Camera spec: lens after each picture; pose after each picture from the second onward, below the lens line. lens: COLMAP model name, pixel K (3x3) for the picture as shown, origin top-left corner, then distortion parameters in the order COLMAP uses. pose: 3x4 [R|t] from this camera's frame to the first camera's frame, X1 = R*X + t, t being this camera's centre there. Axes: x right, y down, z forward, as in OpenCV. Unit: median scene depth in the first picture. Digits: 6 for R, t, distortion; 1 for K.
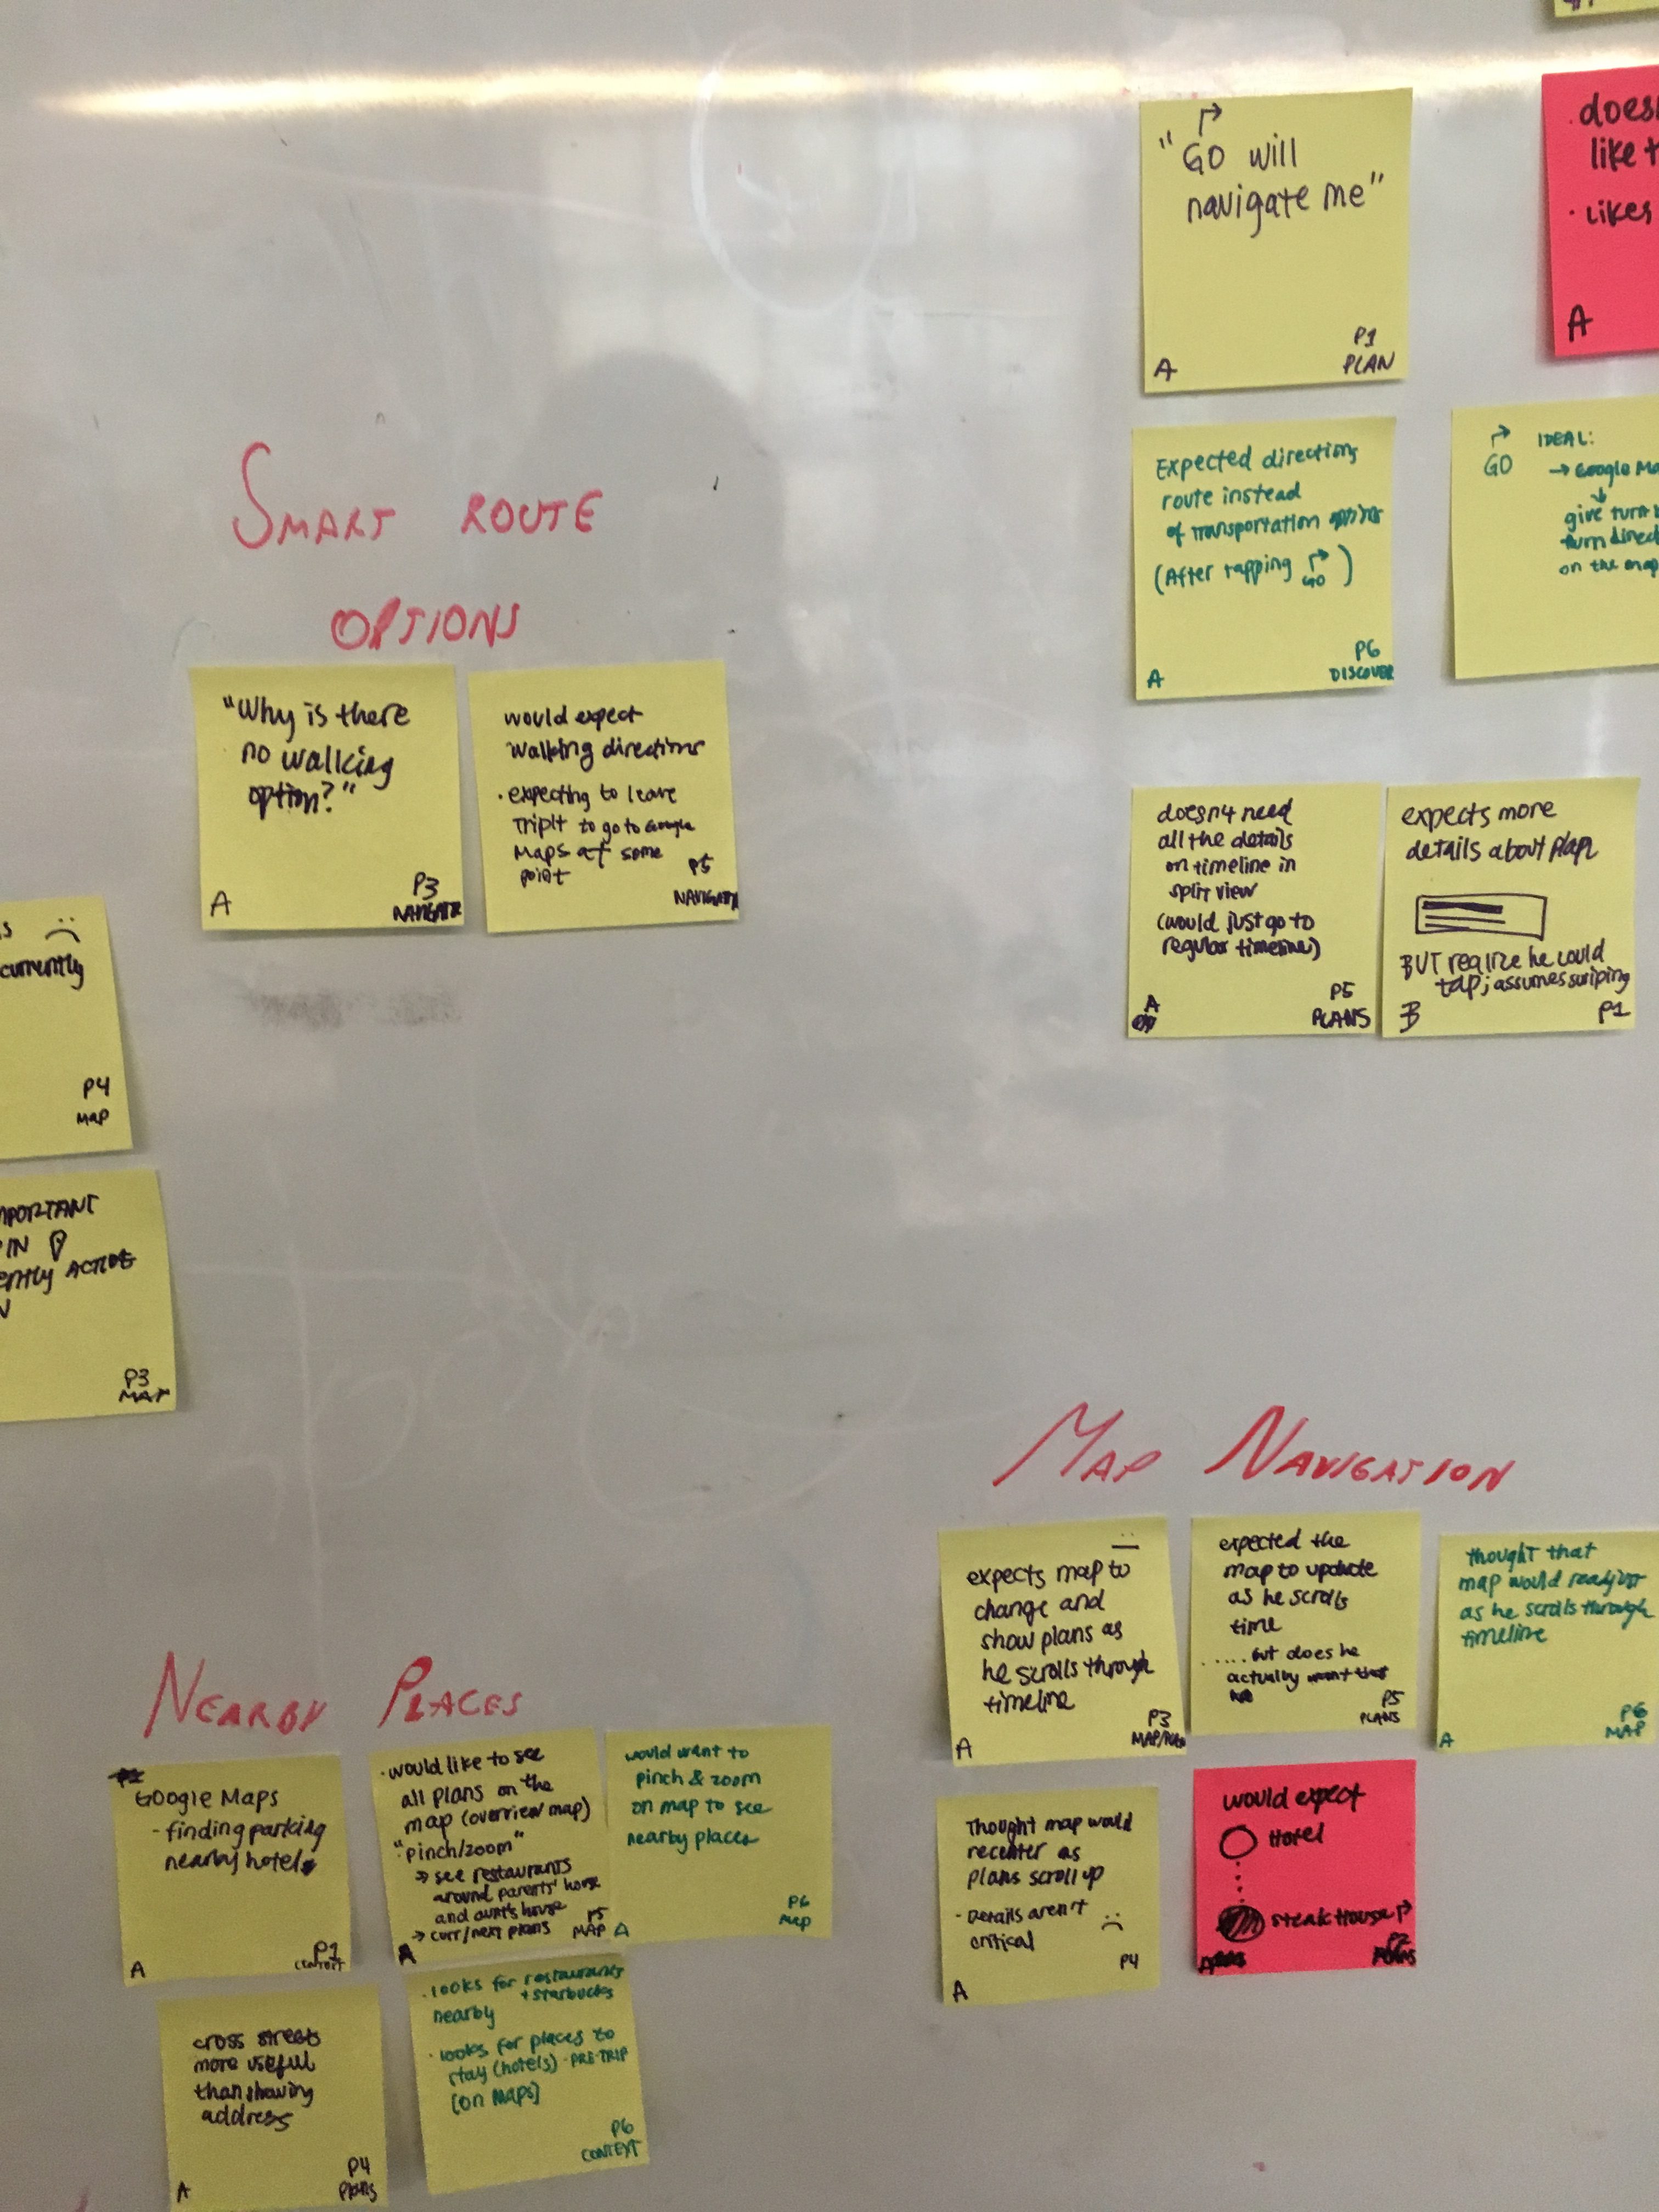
lens RADIAL K [[1872.4, 0, 834.4], [0, 1872.4, 1095.2], [0, 0, 1]] dist [0.056517, -0.094510]
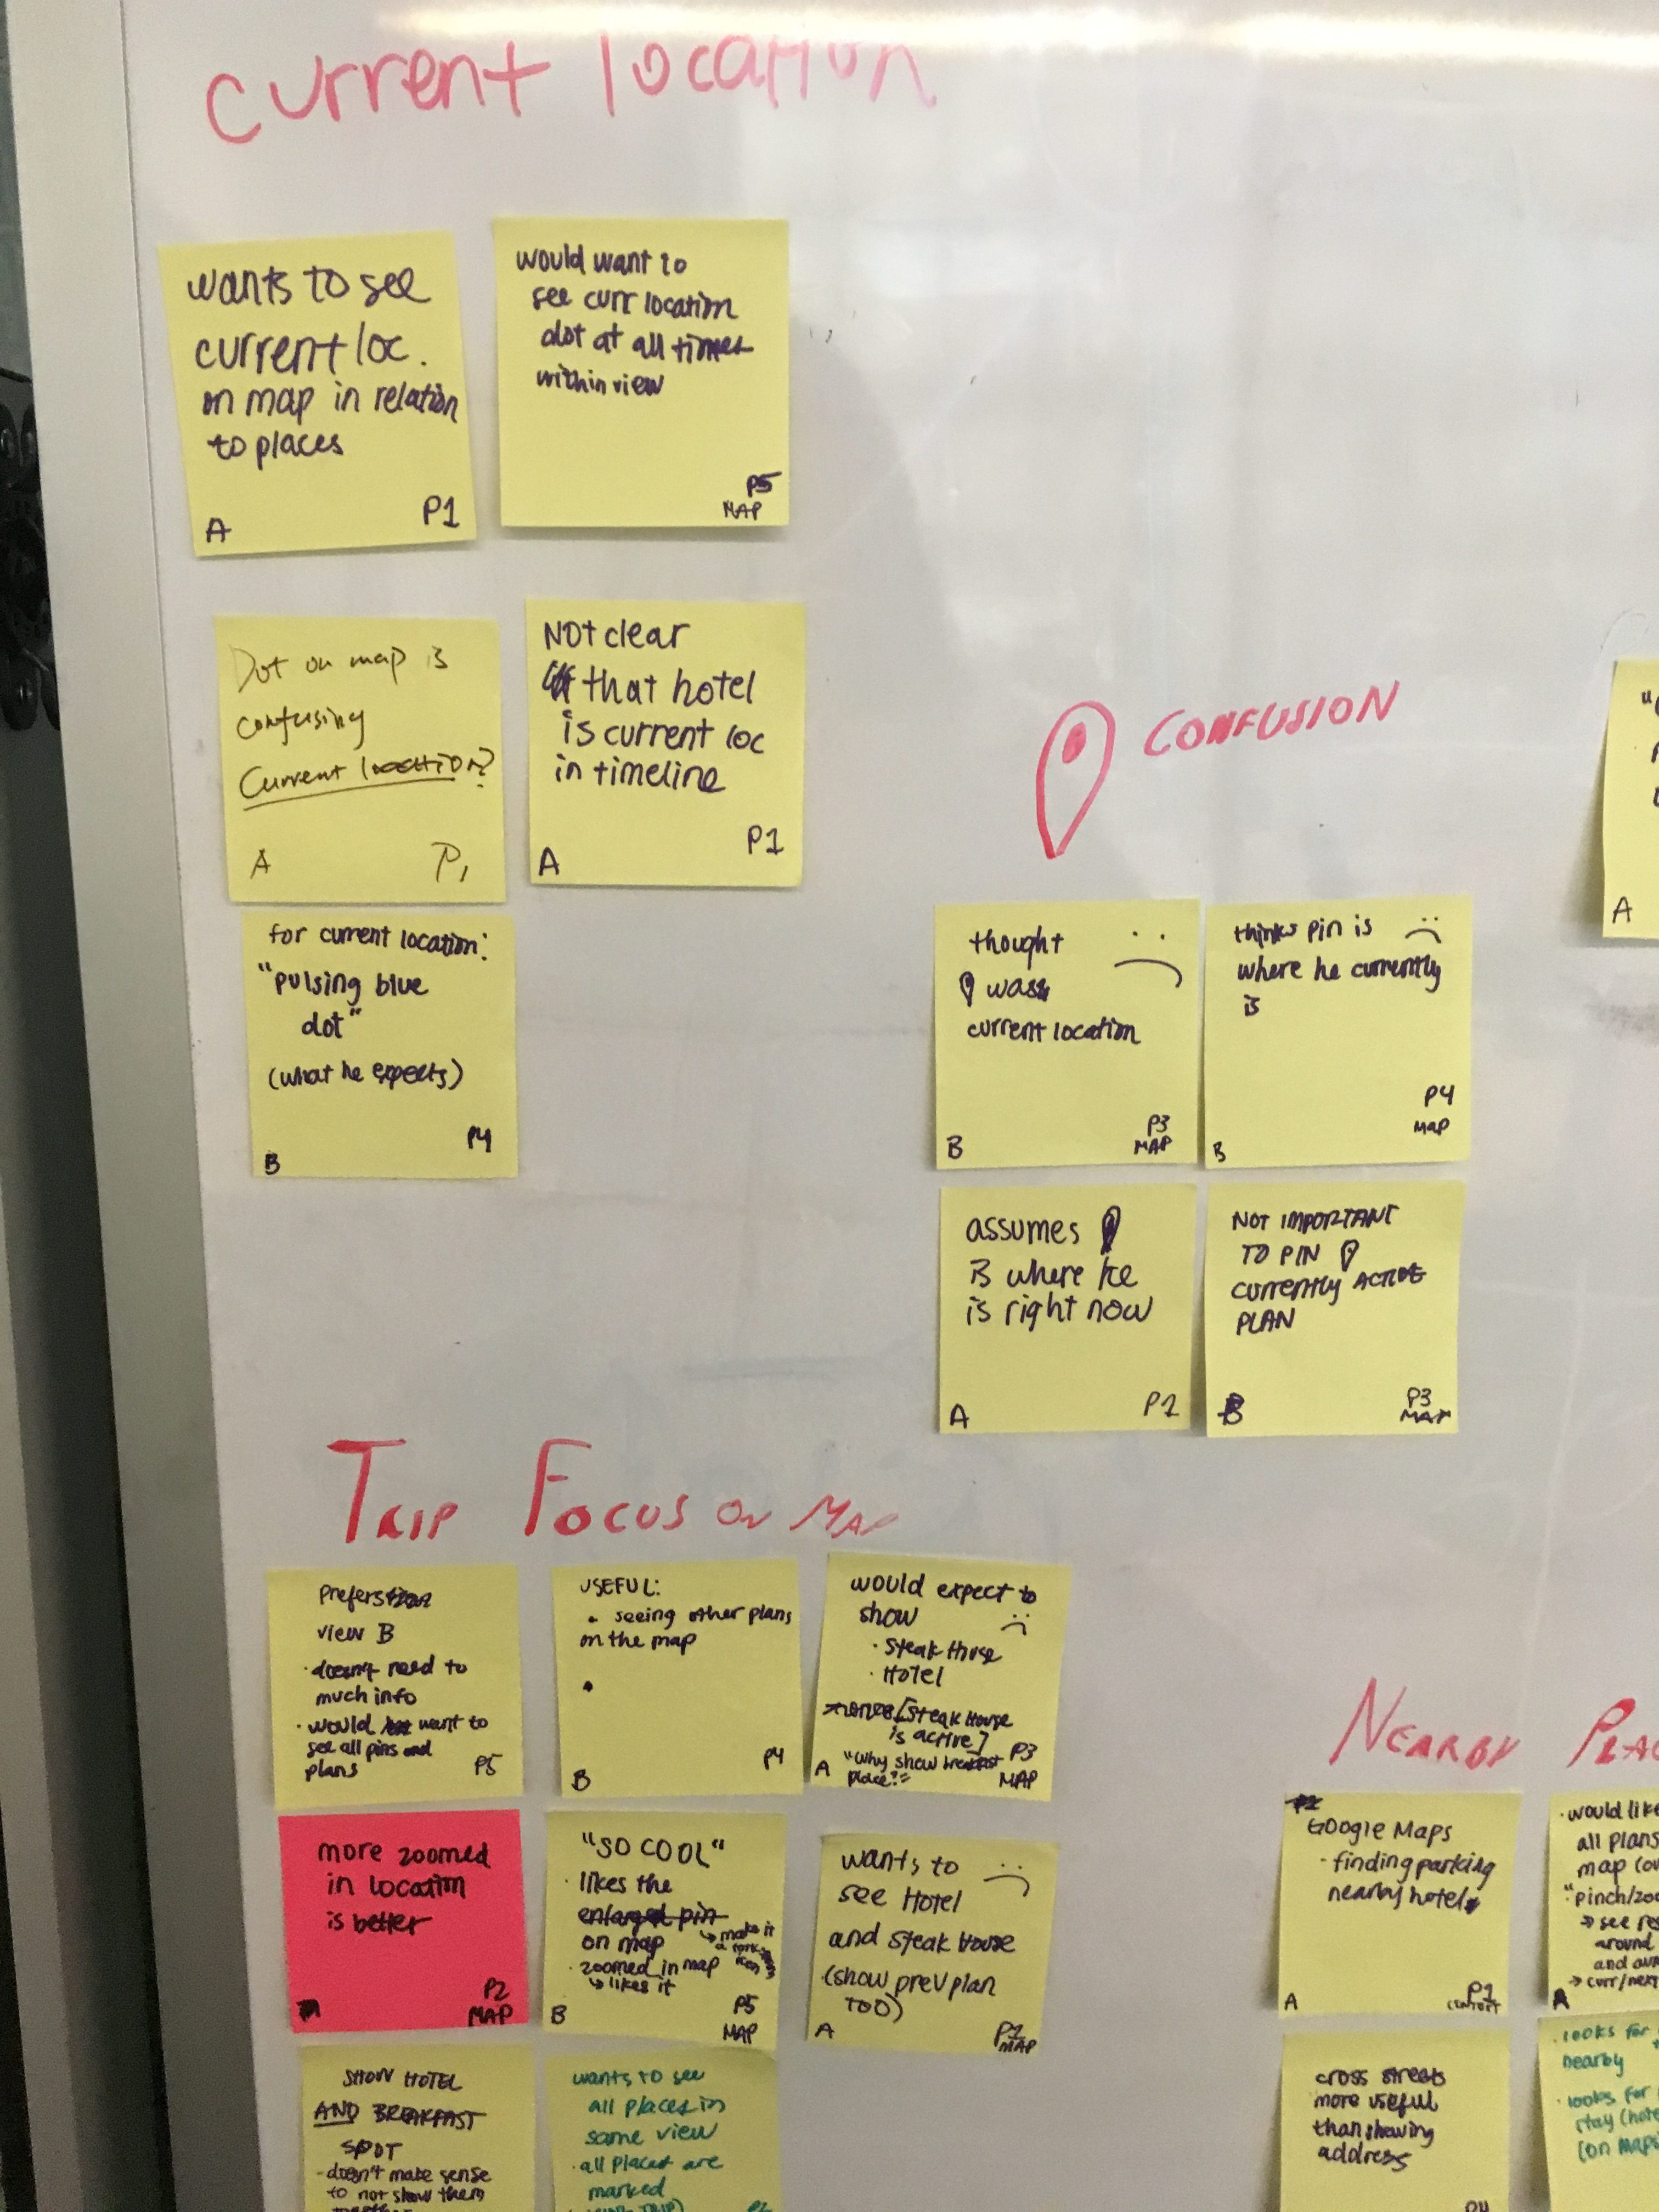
lens RADIAL K [[1872.4, 0, 827.5], [0, 1872.4, 1099.5], [0, 0, 1]] dist [0.056517, -0.094510]
pose [[0.998694, 0.050532, -0.007529, -0.624924], [-0.050407, 0.998600, 0.016013, -0.001532], [0.008327, -0.015612, 0.999843, 0.038567]]
